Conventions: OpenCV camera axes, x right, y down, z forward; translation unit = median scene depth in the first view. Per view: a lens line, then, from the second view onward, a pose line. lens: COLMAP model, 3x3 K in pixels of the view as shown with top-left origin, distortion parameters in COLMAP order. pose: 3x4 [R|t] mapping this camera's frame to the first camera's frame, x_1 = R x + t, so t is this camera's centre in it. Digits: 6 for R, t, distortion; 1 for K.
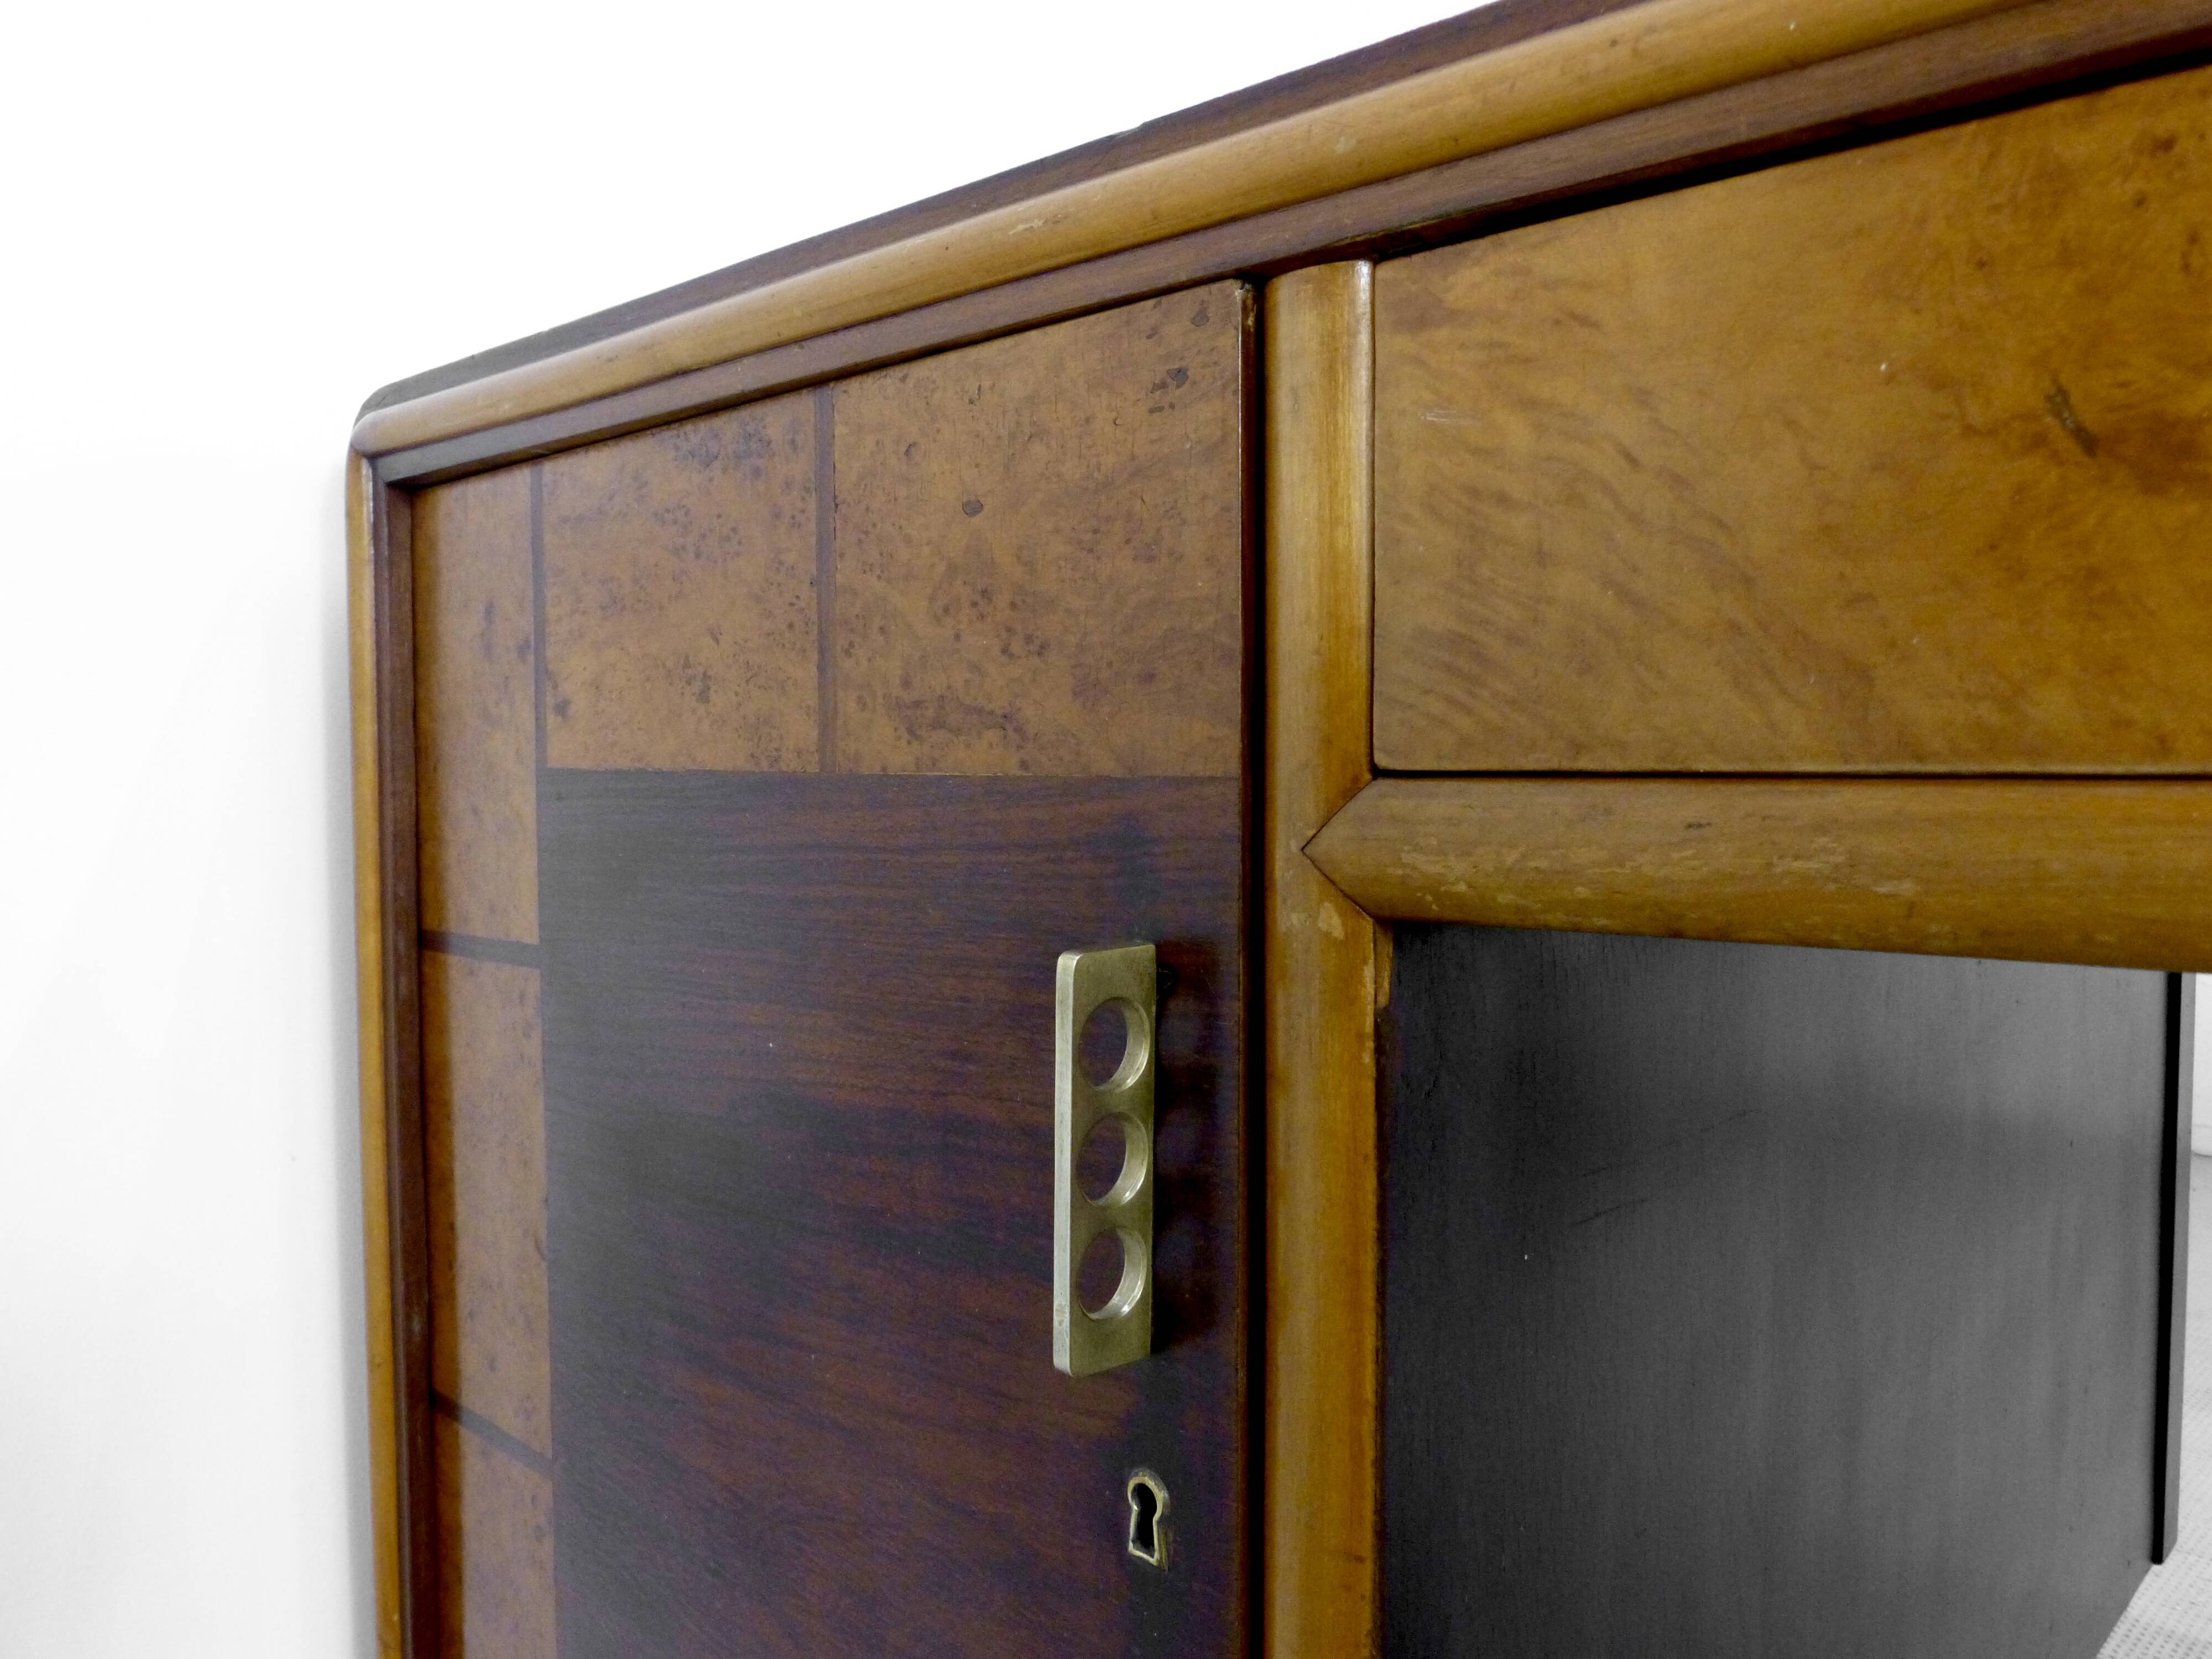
lens RADIAL K [[1671.1, 0, 1113.4], [0, 1671.1, 828.2], [0, 0, 1]] dist [-0.039298, 0.024090]
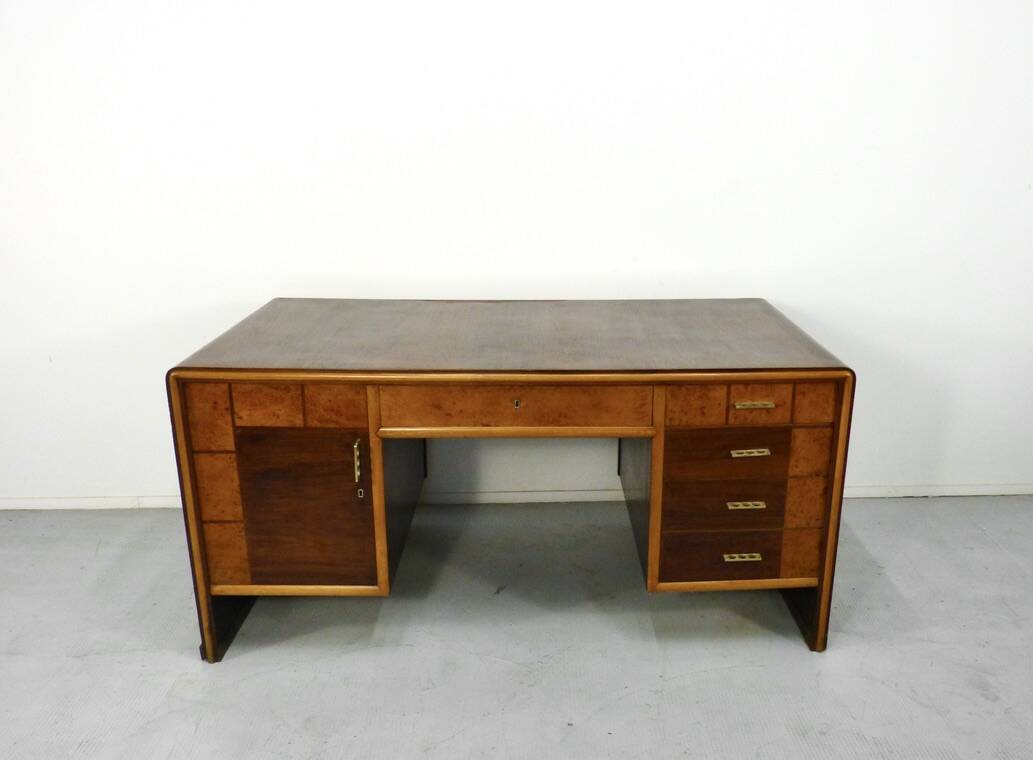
lens RADIAL K [[850.9, 0, 575.9], [0, 850.9, 423.3], [0, 0, 1]] dist [-0.030859, 0.003932]
pose [[0.682715, -0.219630, 0.696896, -2.150717], [0.005794, 0.955354, 0.295408, -1.268454], [-0.730662, -0.197641, 0.653507, -2.735019]]
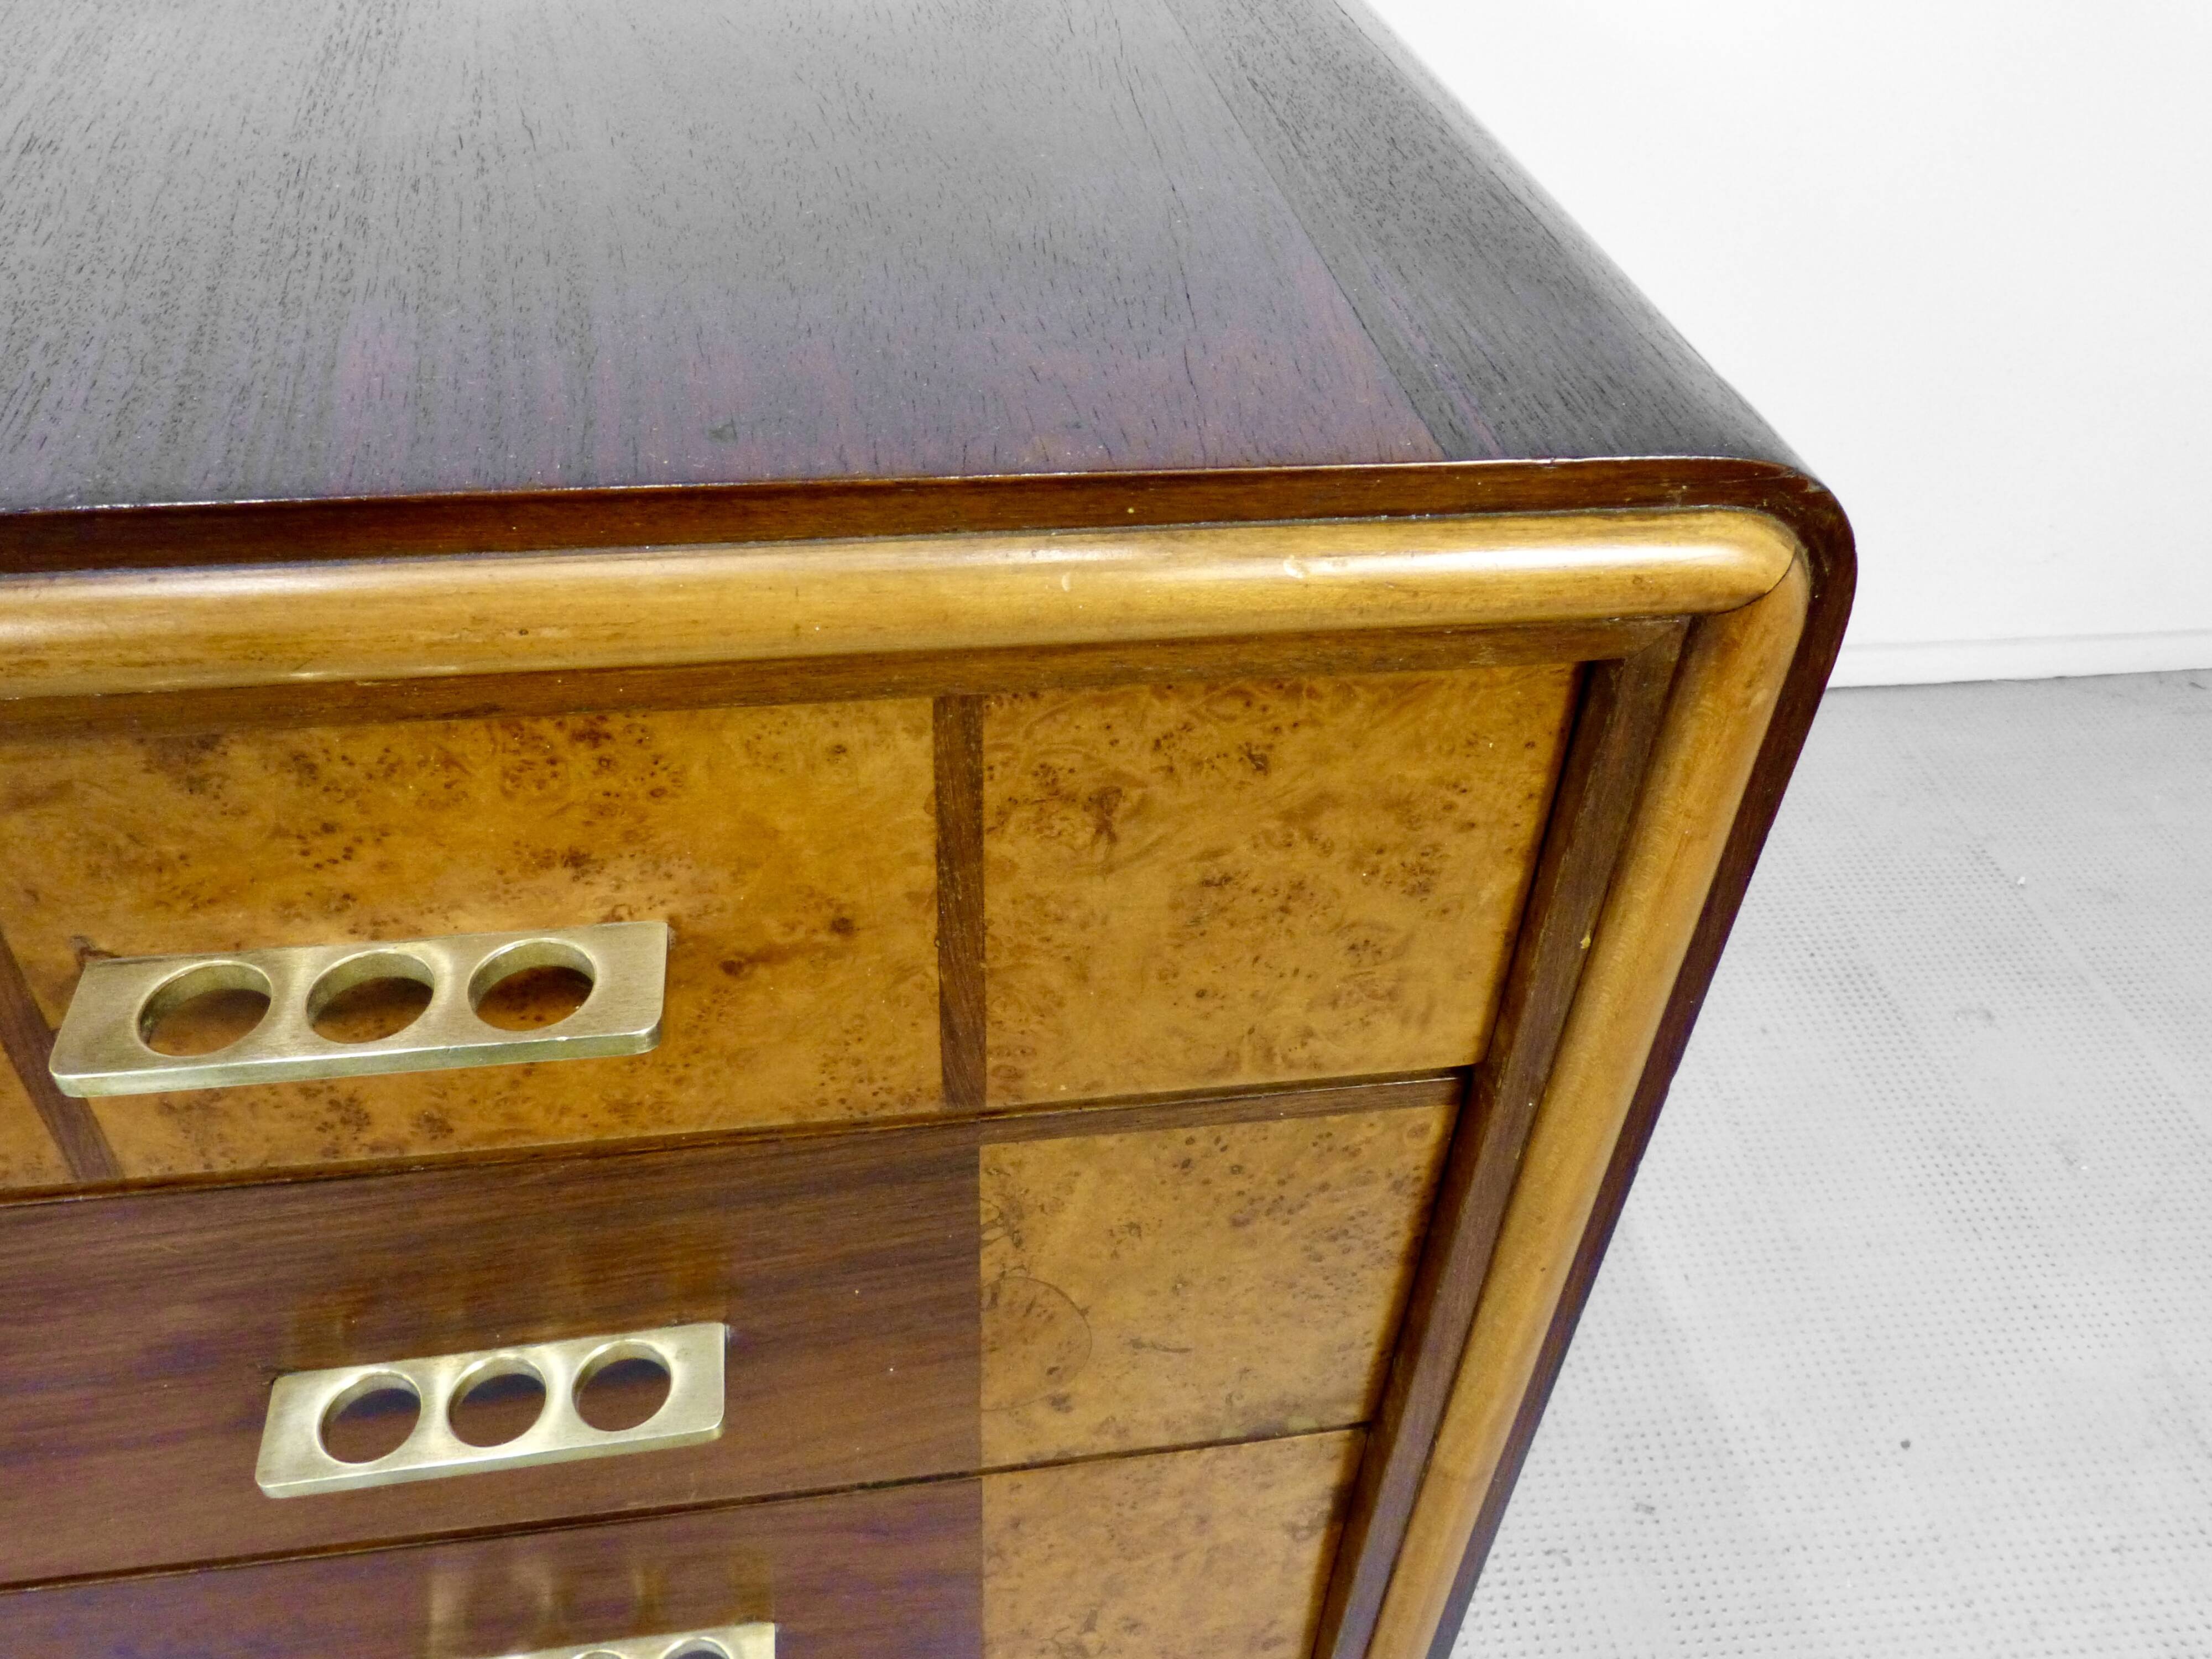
lens RADIAL K [[1671.1, 0, 1103.4], [0, 1671.1, 831.3], [0, 0, 1]] dist [-0.039298, 0.024090]
pose [[0.605443, -0.478113, 0.636276, 1.219055], [-0.040114, 0.780106, 0.624360, -0.515340], [-0.794877, -0.403538, 0.453130, -1.044933]]
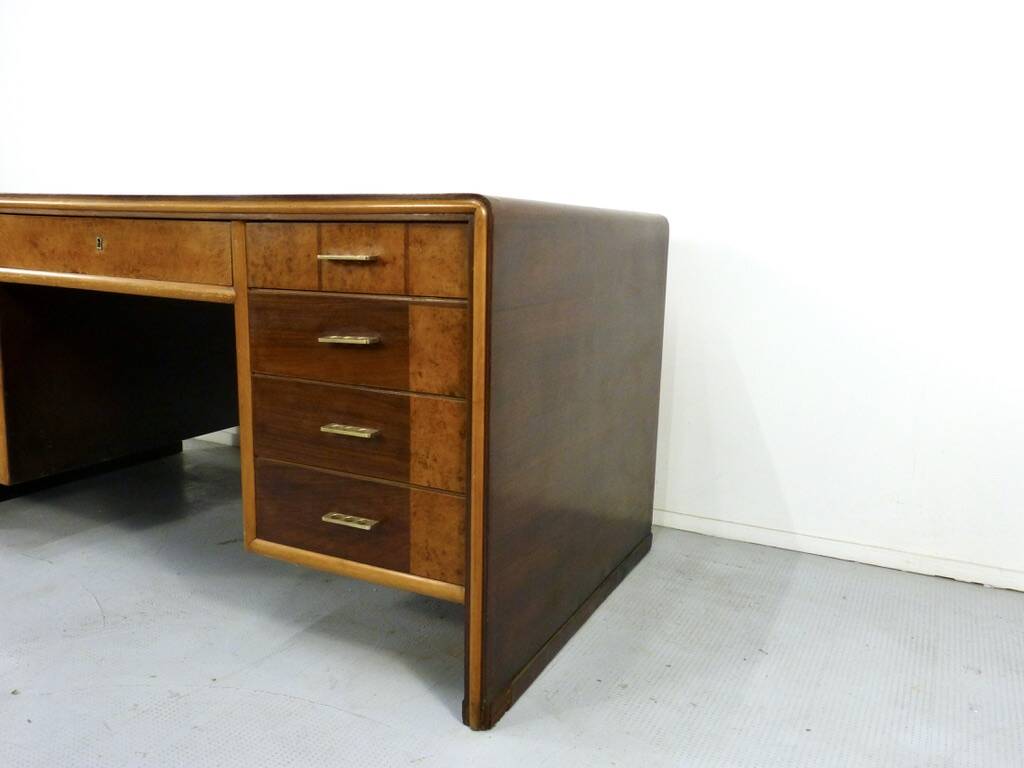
lens RADIAL K [[805.9, 0, 520.8], [0, 805.9, 381.3], [0, 0, 1]] dist [-0.037234, 0.027713]
pose [[0.950478, -0.014175, 0.310469, 1.137773], [-0.033081, 0.988670, 0.146415, -0.110325], [-0.309027, -0.149435, 0.939240, -3.132293]]
